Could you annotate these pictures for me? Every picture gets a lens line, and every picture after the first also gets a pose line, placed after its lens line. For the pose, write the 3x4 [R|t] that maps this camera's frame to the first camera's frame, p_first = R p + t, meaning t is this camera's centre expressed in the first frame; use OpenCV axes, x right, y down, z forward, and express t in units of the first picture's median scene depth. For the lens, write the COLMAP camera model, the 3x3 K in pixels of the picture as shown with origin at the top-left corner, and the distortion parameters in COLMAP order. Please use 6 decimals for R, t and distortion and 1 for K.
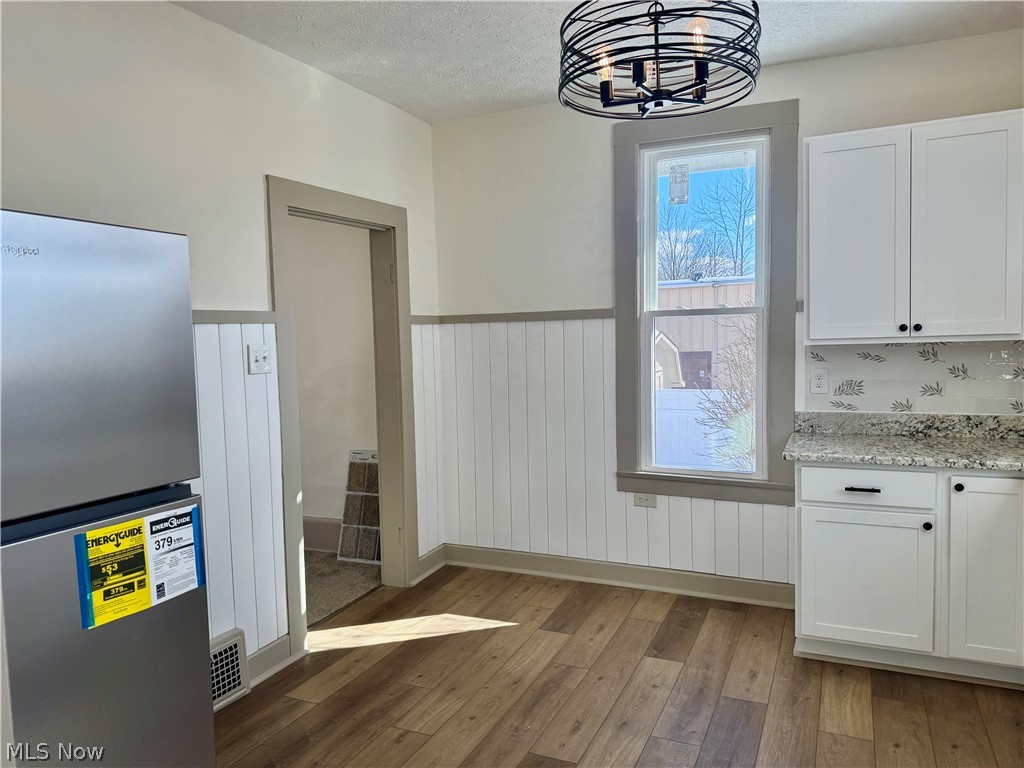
lens RADIAL K [[722.0, 0, 512.0], [0, 722.0, 384.0], [0, 0, 1]] dist [0.057491, -0.093955]
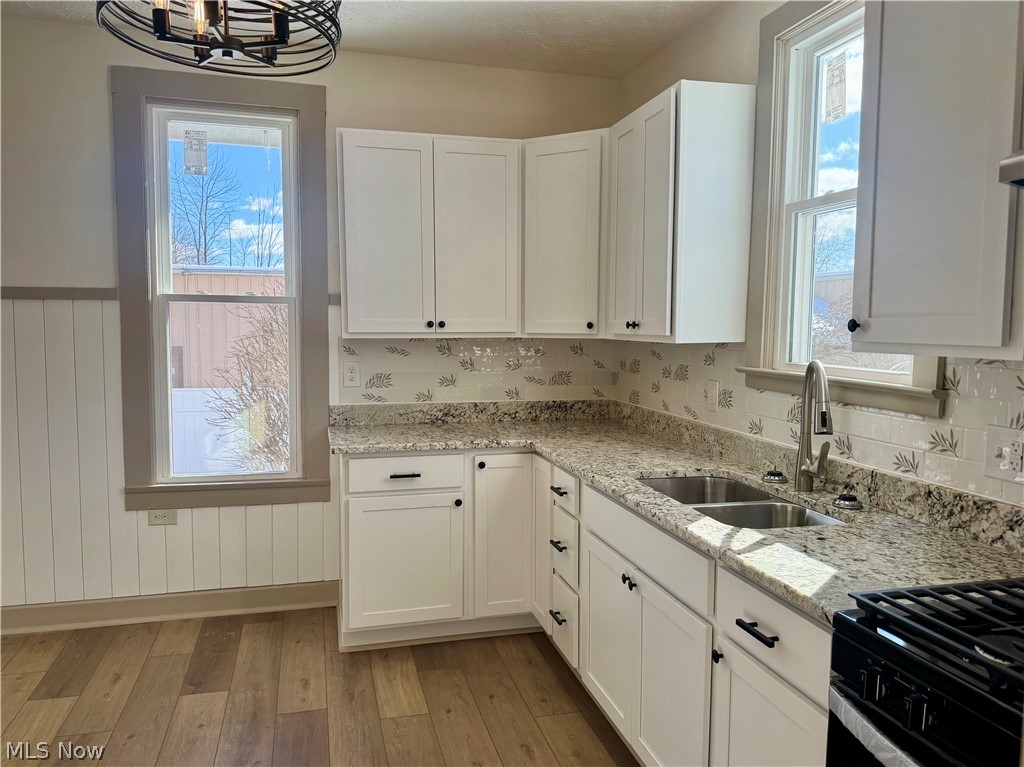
lens RADIAL K [[754.3, 0, 507.9], [0, 754.3, 386.0], [0, 0, 1]] dist [0.088518, -0.110431]
pose [[0.773891, -0.021010, 0.632971, -0.081376], [0.018695, 0.999772, 0.010328, 0.005667], [-0.633043, 0.003840, 0.774107, 0.051232]]
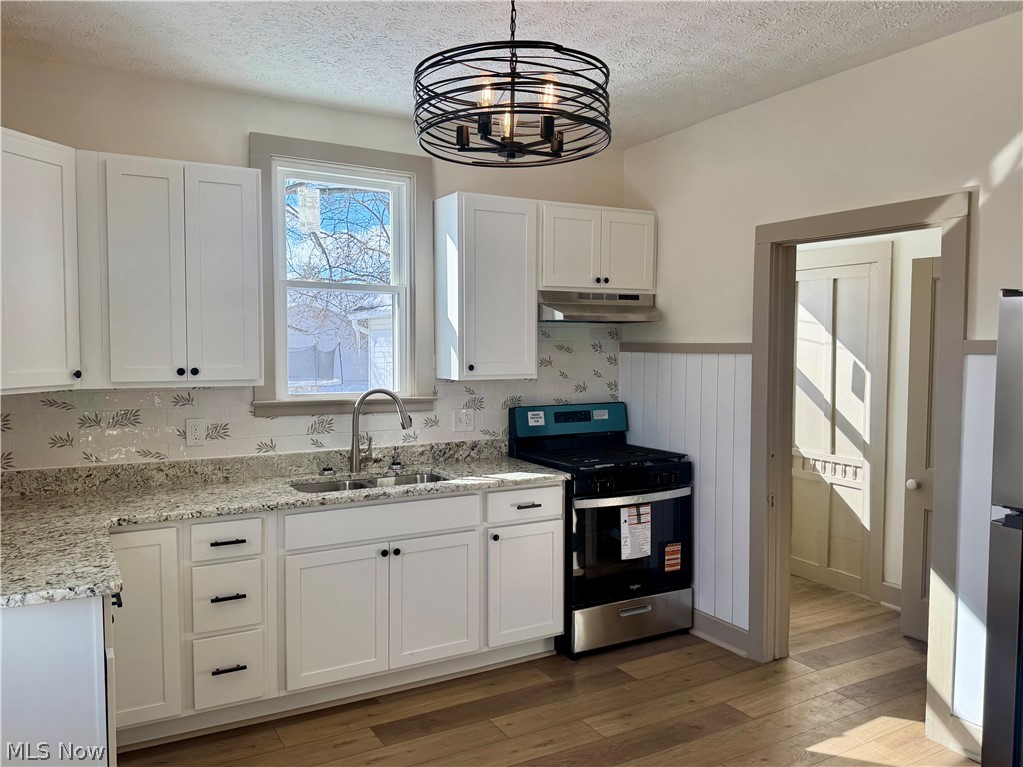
lens RADIAL K [[775.3, 0, 511.5], [0, 775.3, 383.5], [0, 0, 1]] dist [0.170834, -0.299250]
pose [[-0.812770, -0.007549, 0.582536, -0.277085], [0.059606, 0.993591, 0.096040, -0.111469], [-0.579528, 0.112781, -0.807111, 1.219232]]
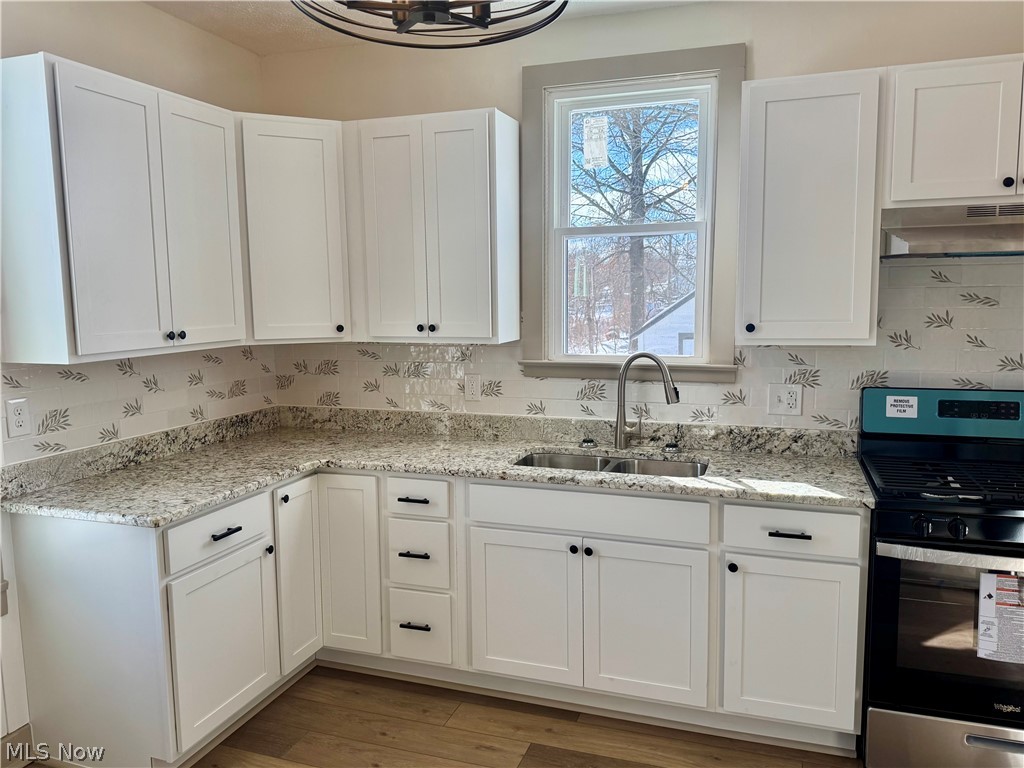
lens RADIAL K [[776.0, 0, 512.0], [0, 776.0, 384.0], [0, 0, 1]] dist [0.170834, -0.299250]
pose [[-0.095975, -0.085992, 0.991662, -0.372629], [0.085948, 0.991824, 0.094324, -0.069389], [-0.991666, 0.094285, -0.087799, 0.648242]]
